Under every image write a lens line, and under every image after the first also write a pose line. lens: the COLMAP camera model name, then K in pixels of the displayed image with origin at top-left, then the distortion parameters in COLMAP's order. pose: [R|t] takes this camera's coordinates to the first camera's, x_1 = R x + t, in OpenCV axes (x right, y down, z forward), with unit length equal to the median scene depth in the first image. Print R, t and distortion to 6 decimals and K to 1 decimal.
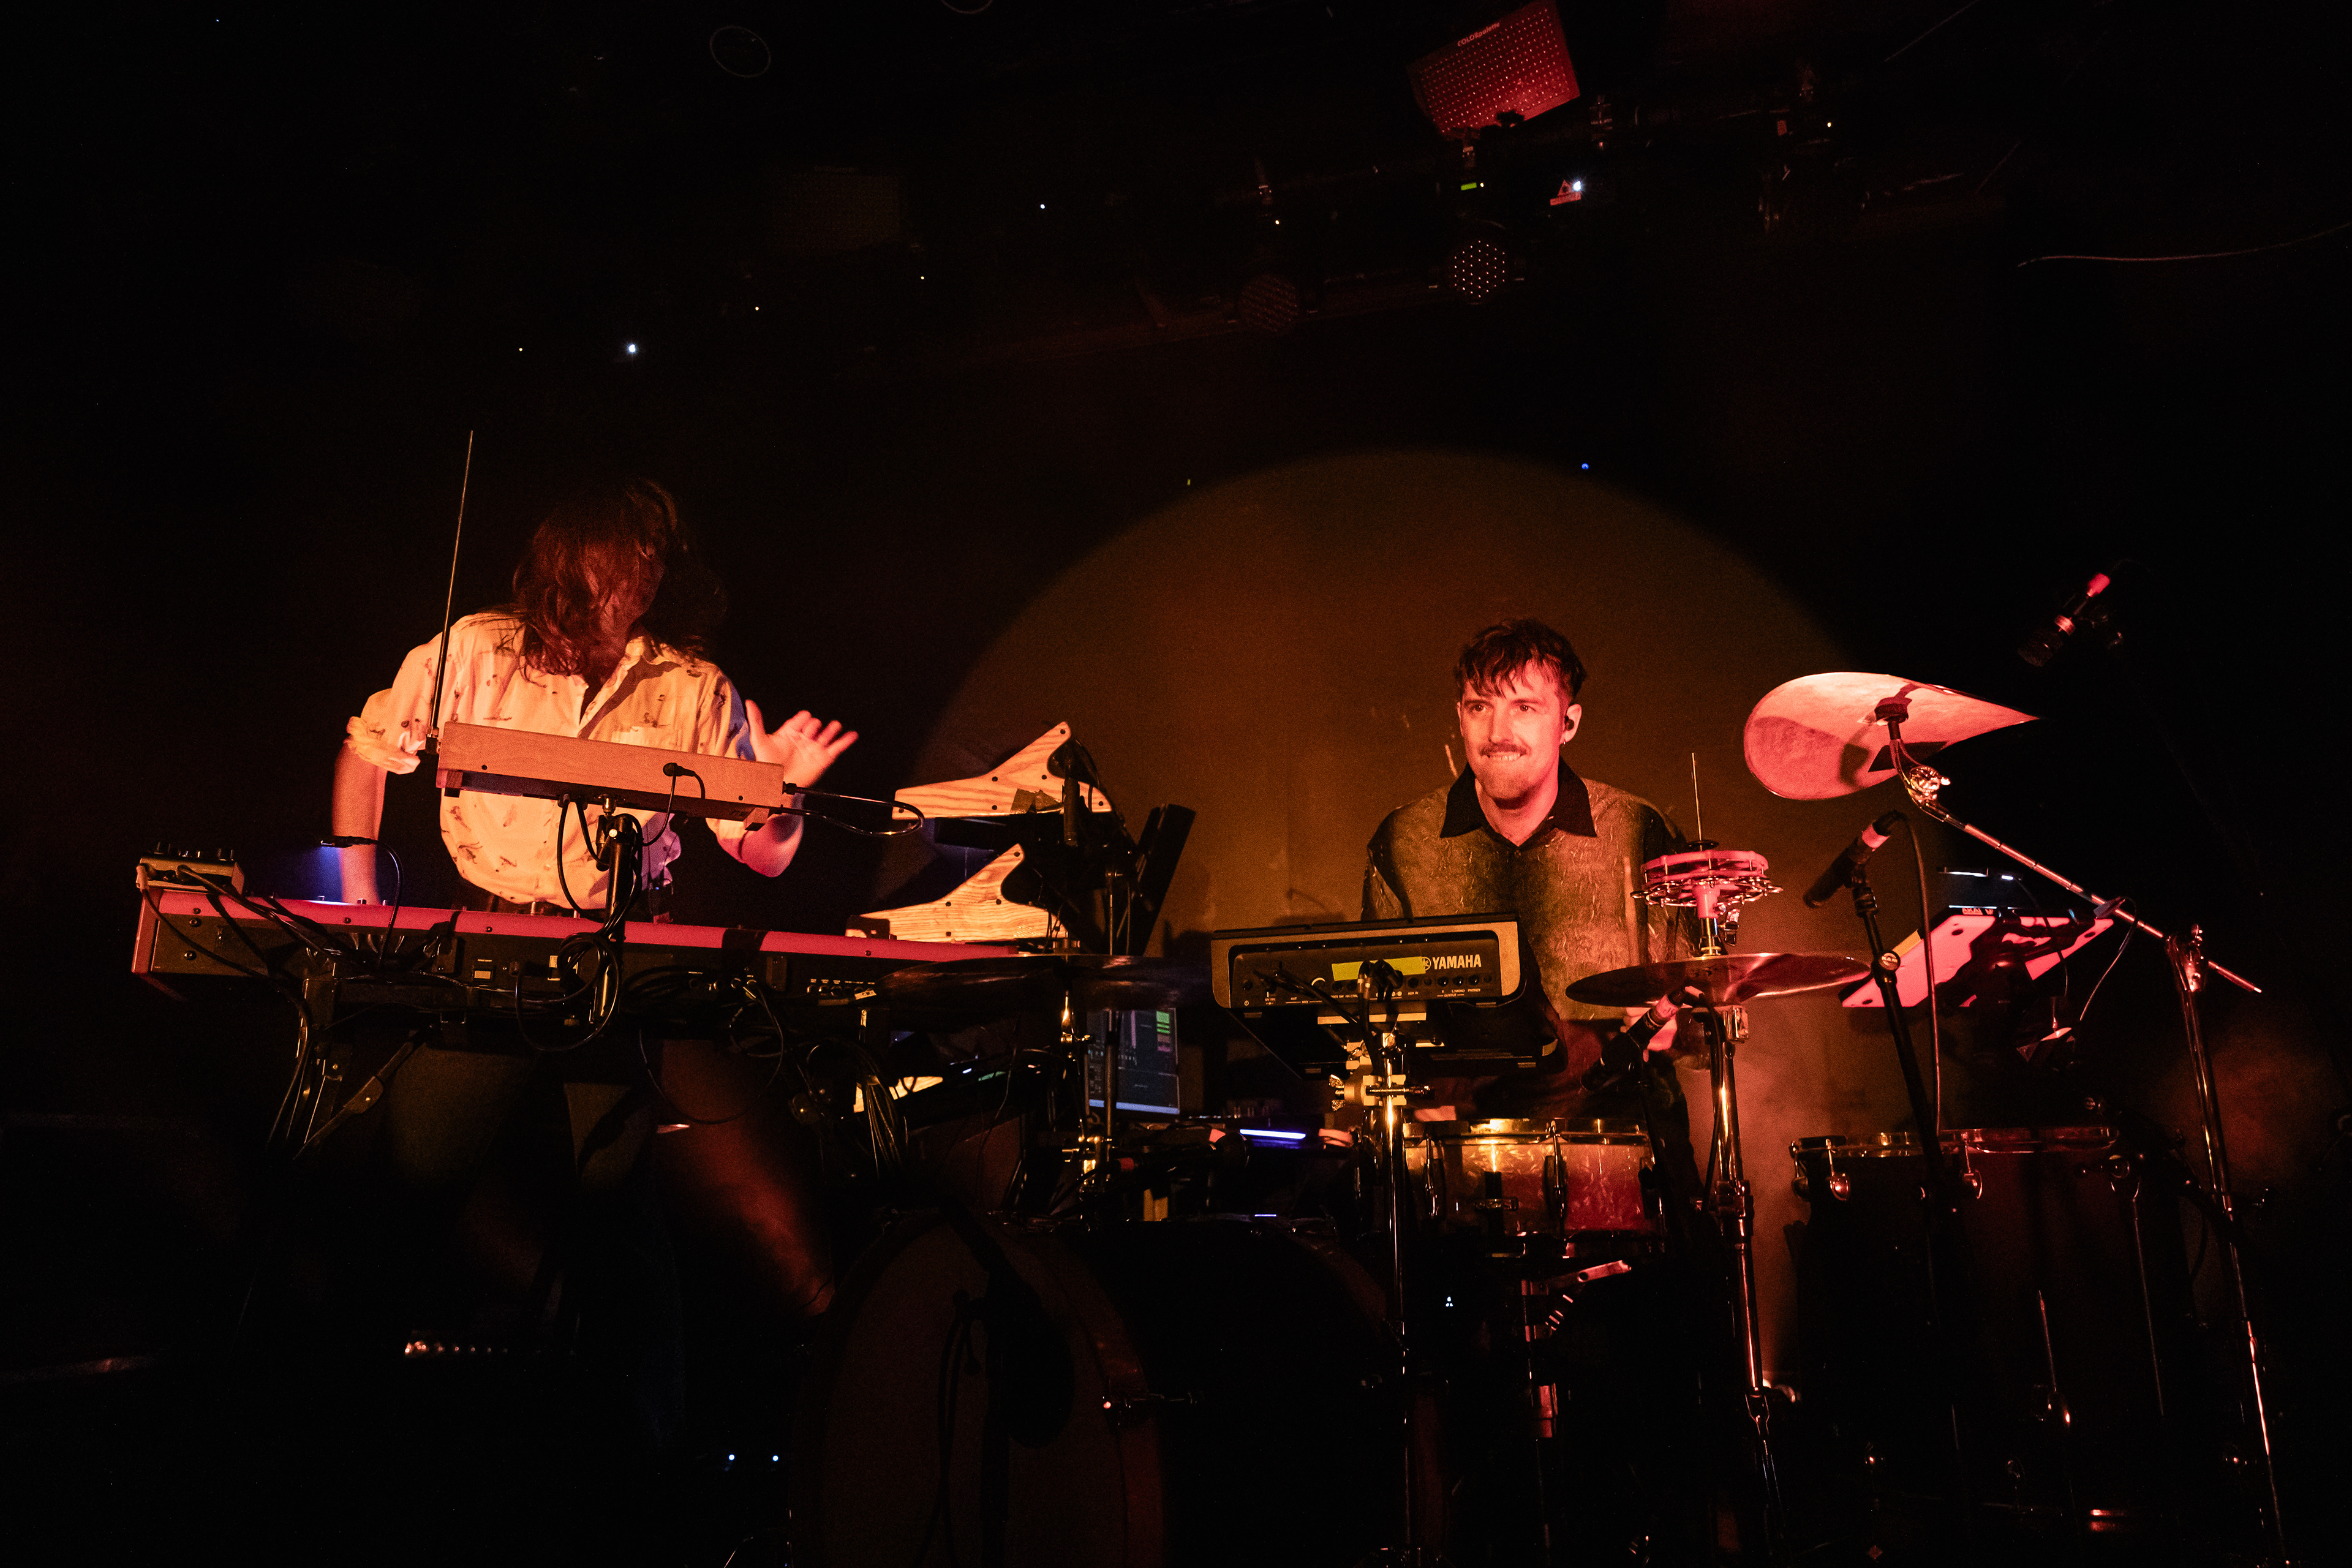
lens RADIAL K [[1622.0, 0, 1176.0], [0, 1622.0, 784.0], [0, 0, 1]] dist [-0.001776, 0.001704]
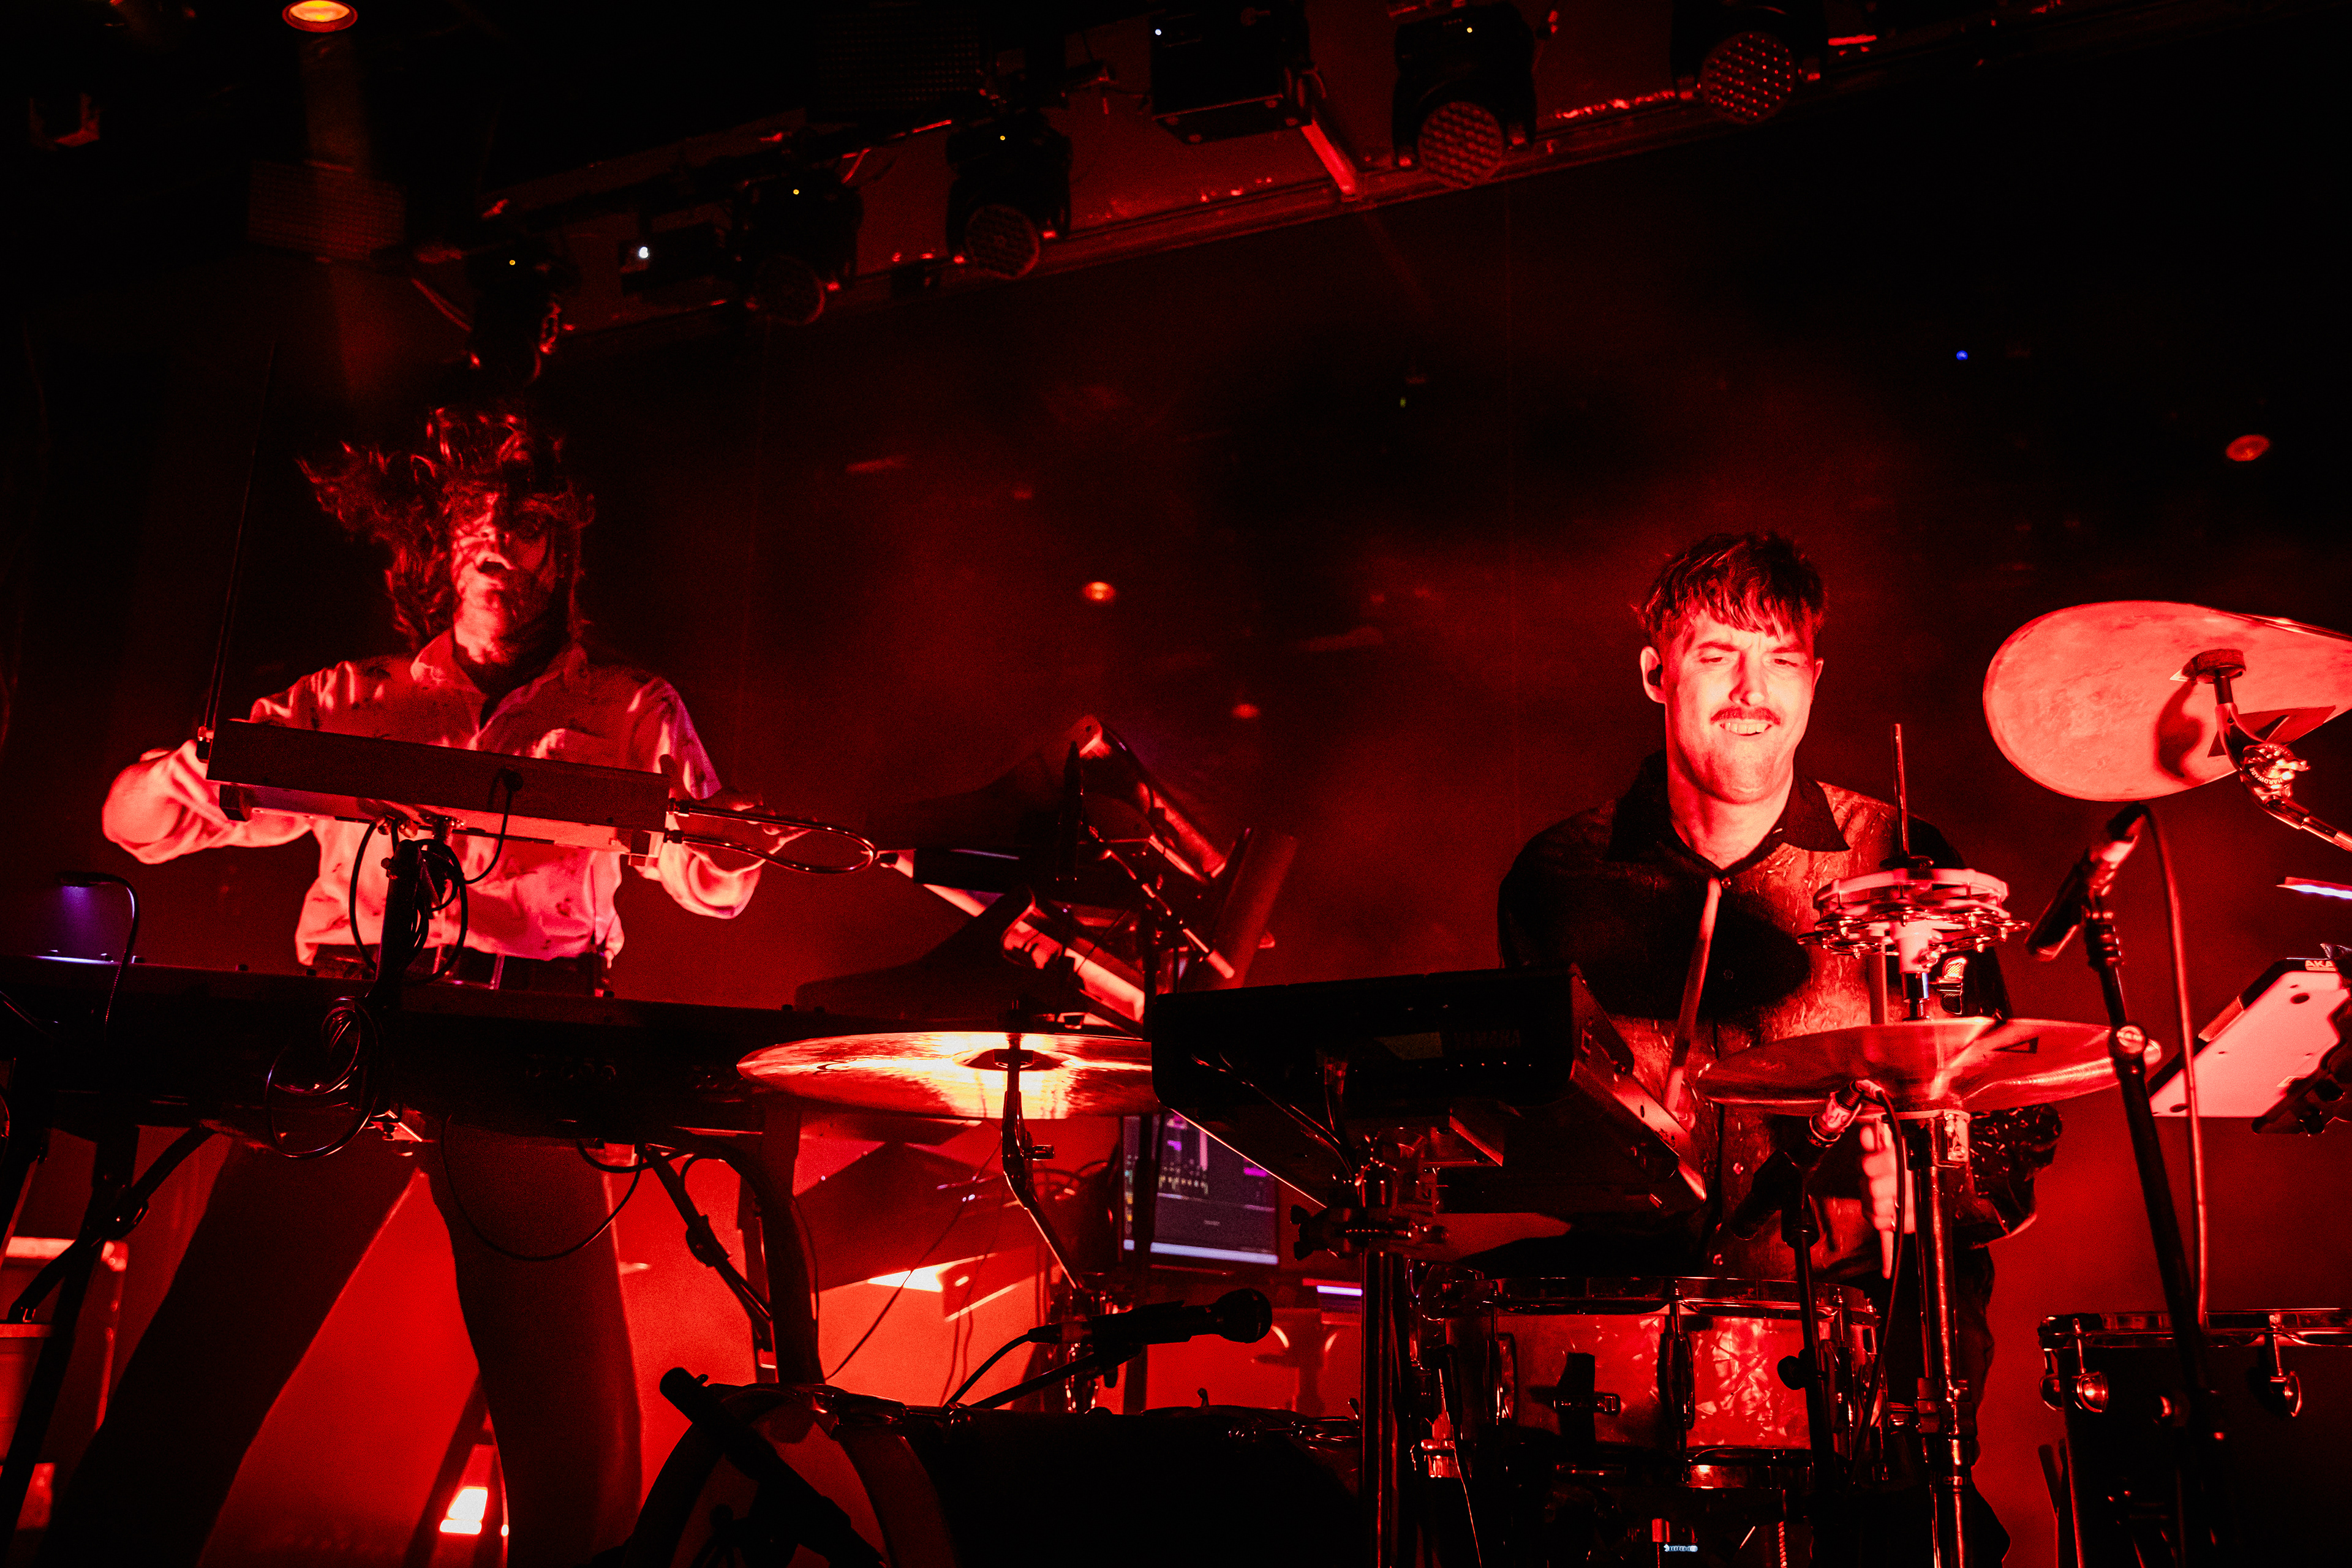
lens RADIAL K [[2146.9, 0, 1213.4], [0, 2146.9, 780.0], [0, 0, 1]] dist [0.048539, 0.002729]
pose [[0.989939, -0.015334, -0.140664, 0.162620], [0.012056, 0.999636, -0.024121, 0.018833], [0.140982, 0.022182, 0.989764, 0.078384]]
